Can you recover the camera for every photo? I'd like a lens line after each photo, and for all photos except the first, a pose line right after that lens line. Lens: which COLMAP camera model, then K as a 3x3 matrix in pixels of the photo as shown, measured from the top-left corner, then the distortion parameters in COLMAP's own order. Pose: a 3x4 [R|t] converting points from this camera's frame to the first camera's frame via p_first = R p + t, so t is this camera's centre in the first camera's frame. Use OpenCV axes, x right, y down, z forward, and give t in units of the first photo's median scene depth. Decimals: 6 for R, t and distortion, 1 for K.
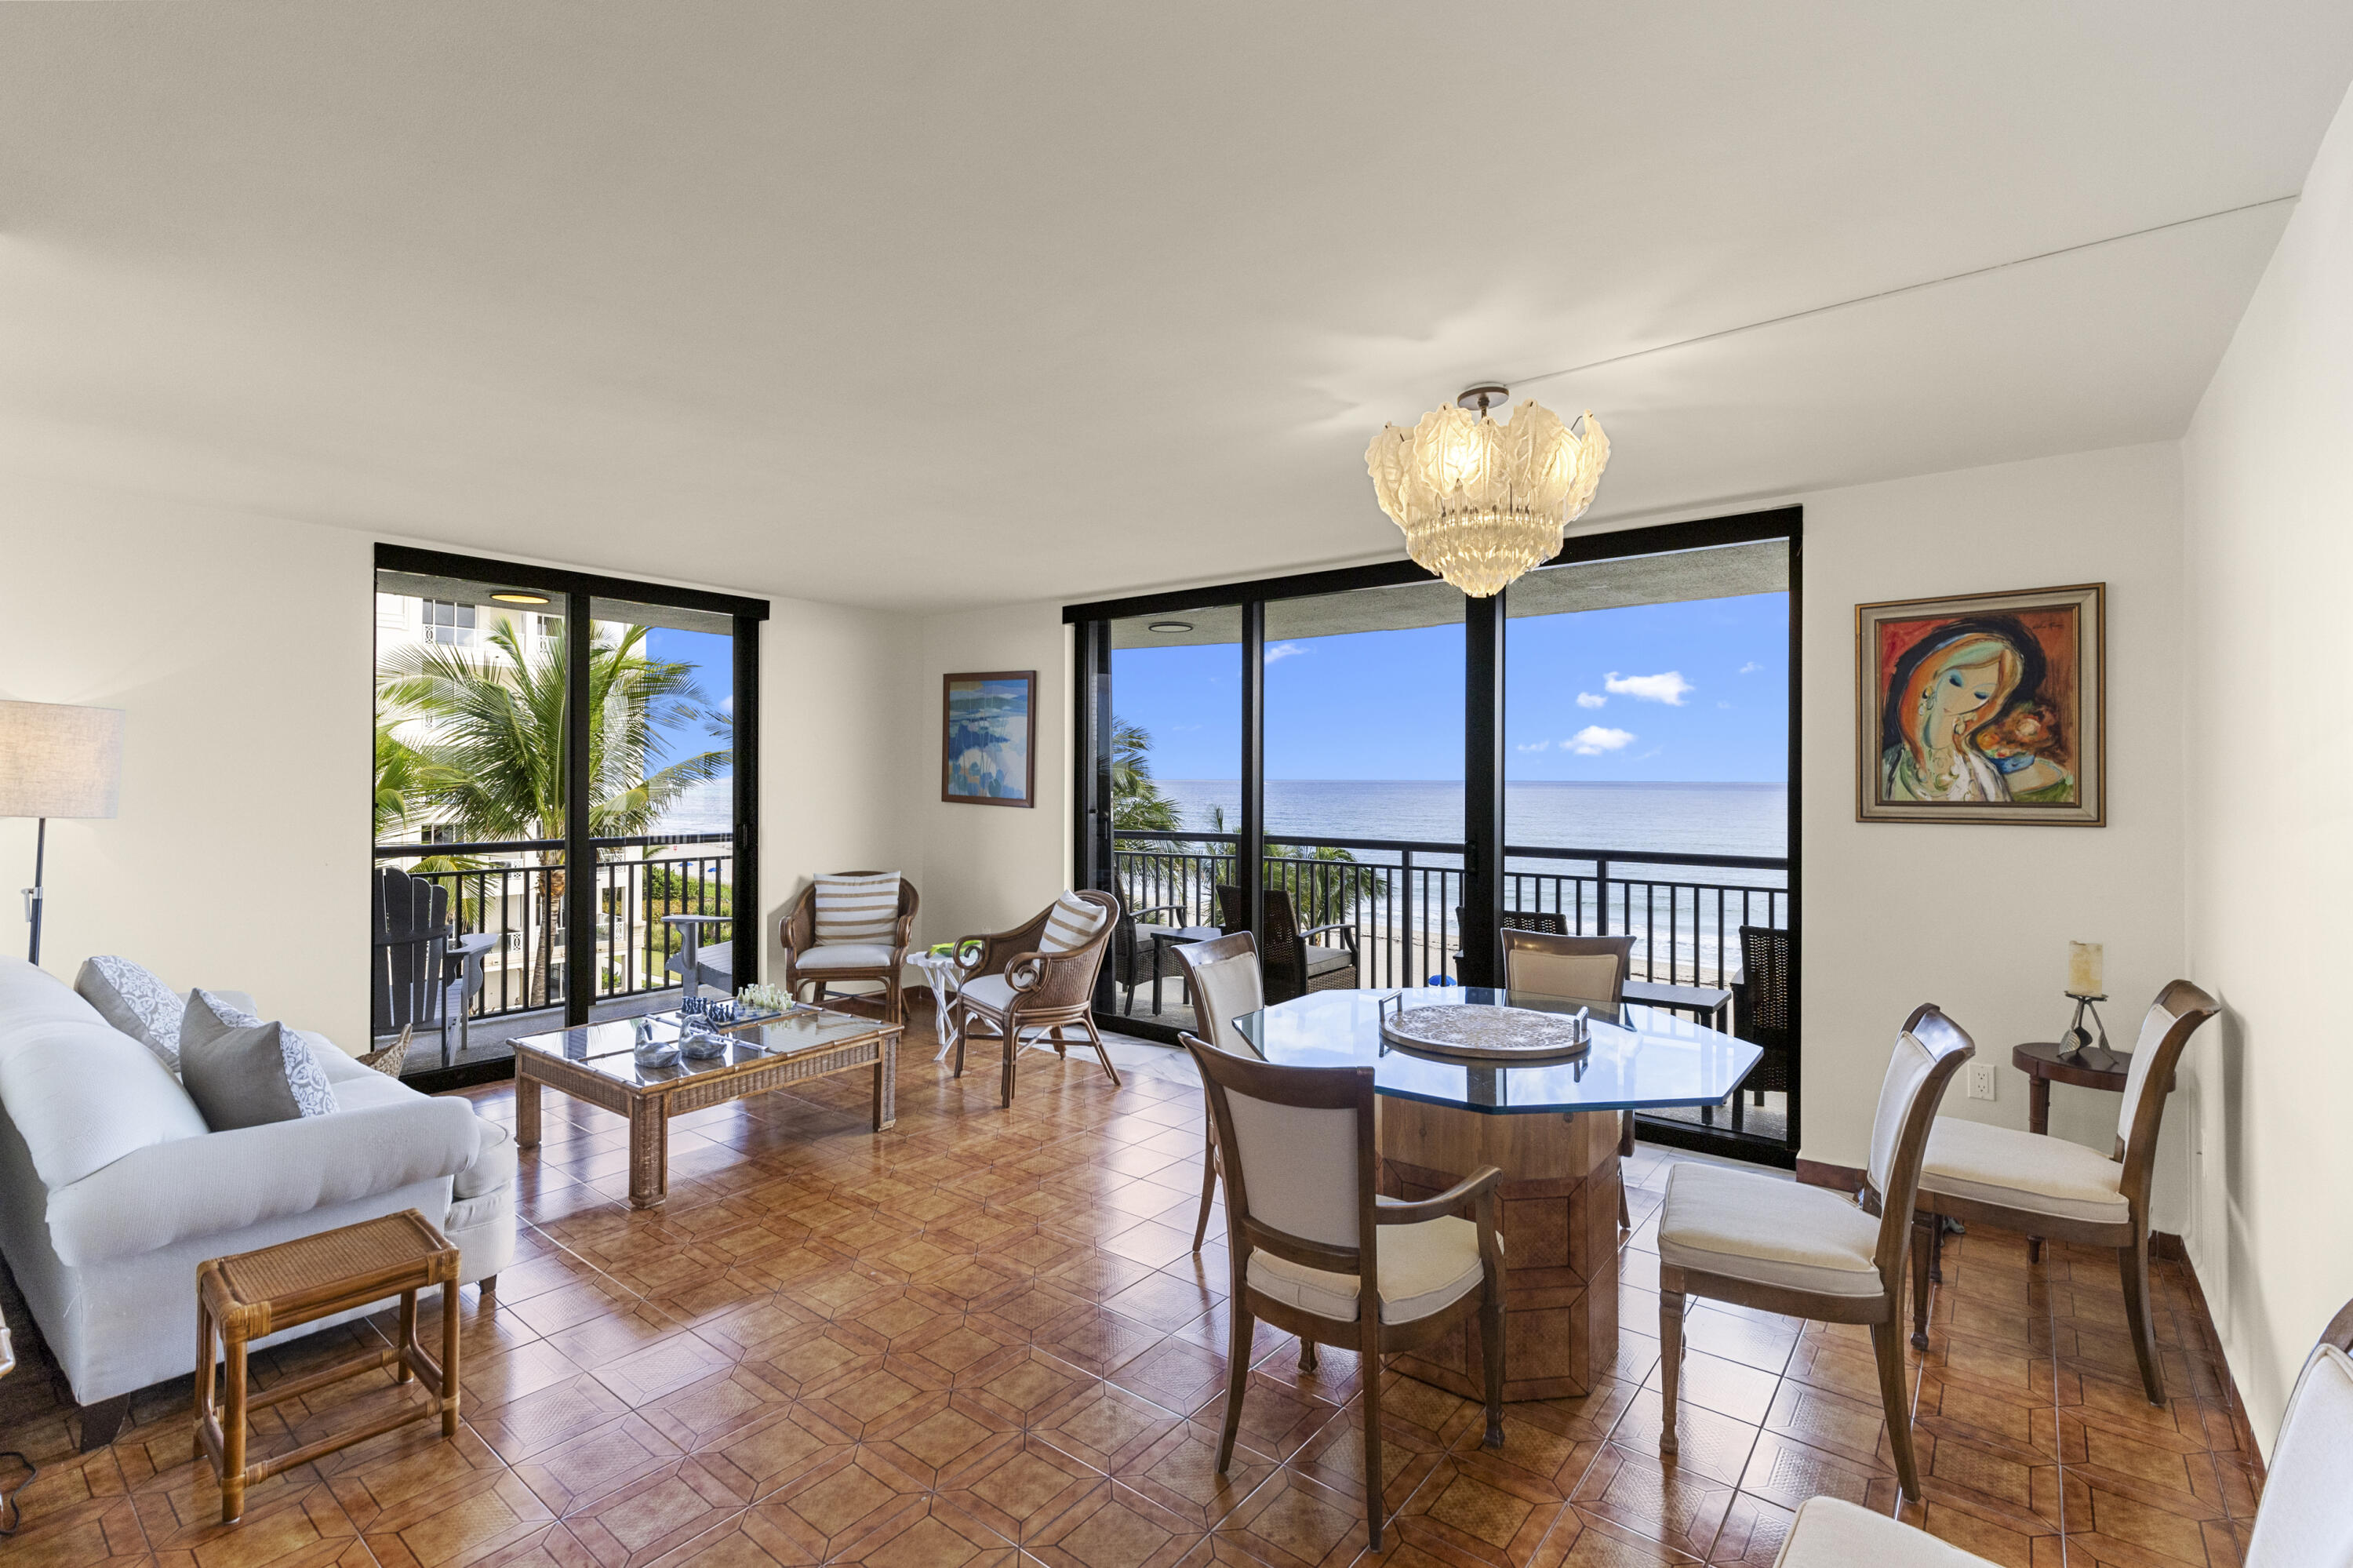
lens RADIAL K [[1058.6, 0, 1186.7], [0, 1058.6, 772.6], [0, 0, 1]] dist [0.004062, 0.000247]
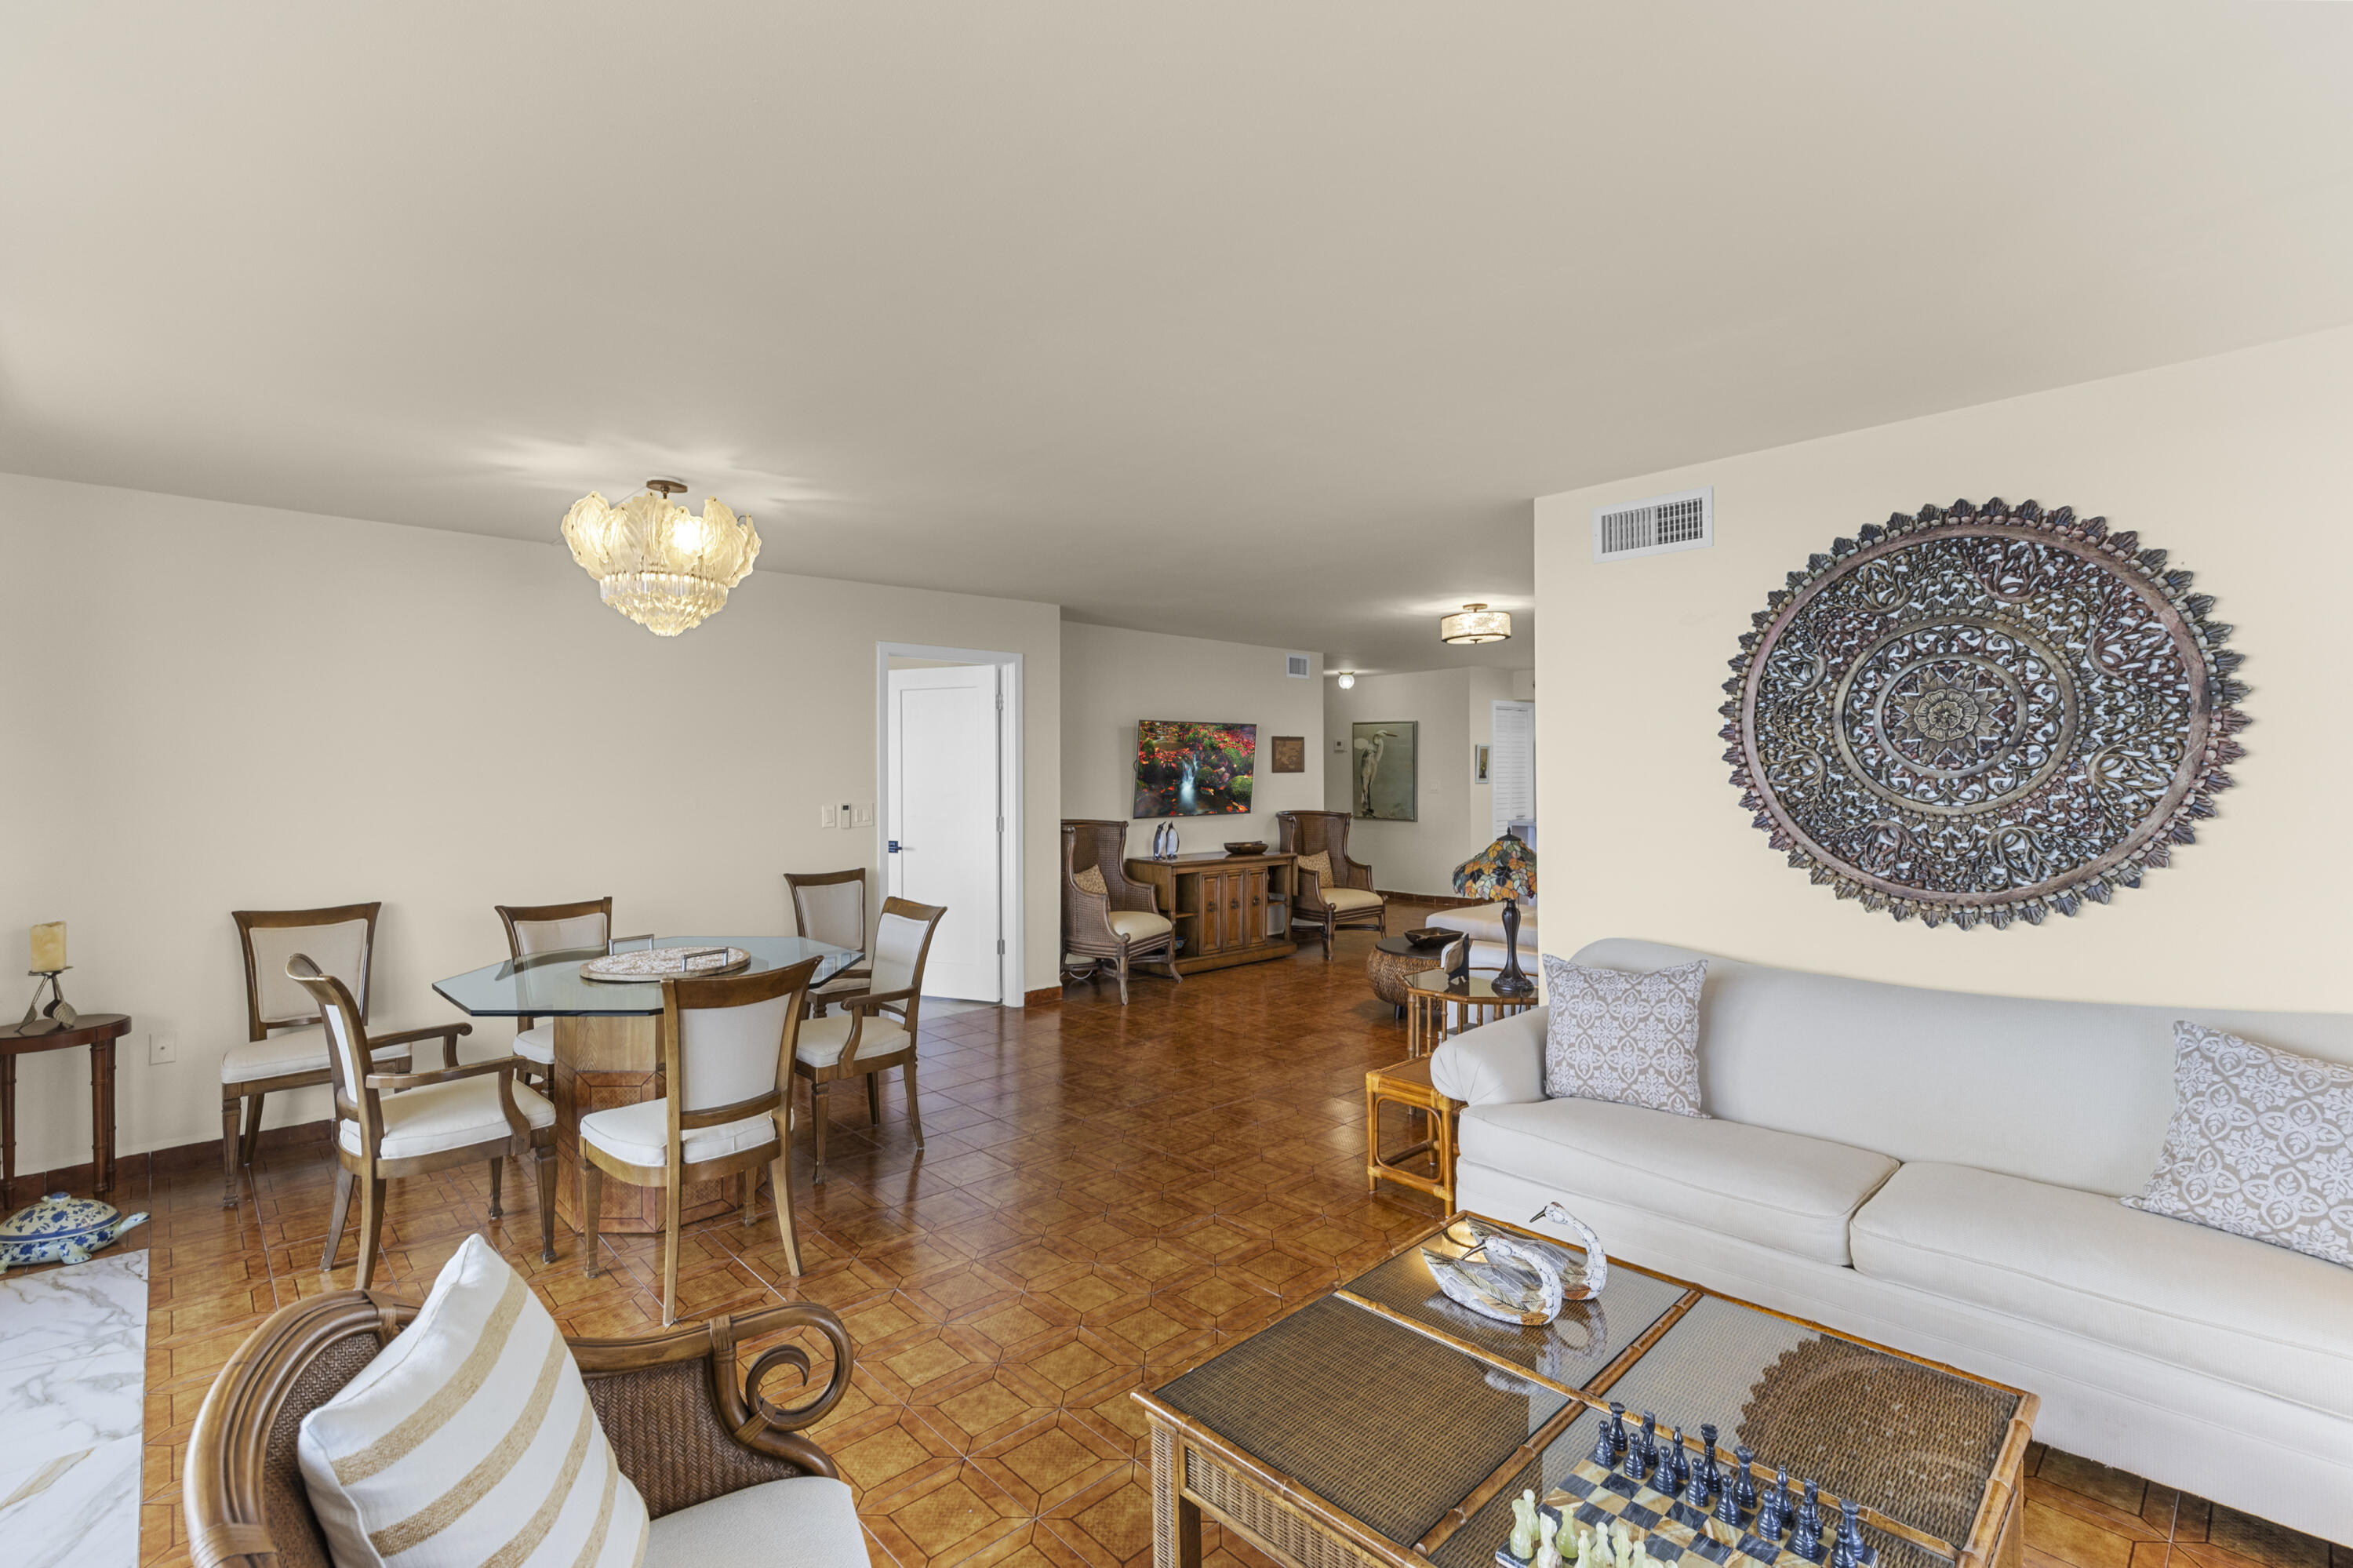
lens RADIAL K [[1060.7, 0, 1176.5], [0, 1060.7, 784.0], [0, 0, 1]] dist [0.000248, -0.000412]
pose [[-0.989268, -0.001836, 0.146104, -0.518479], [-0.000208, 0.999938, 0.011158, 0.004889], [-0.146115, 0.011008, -0.989206, 2.109067]]
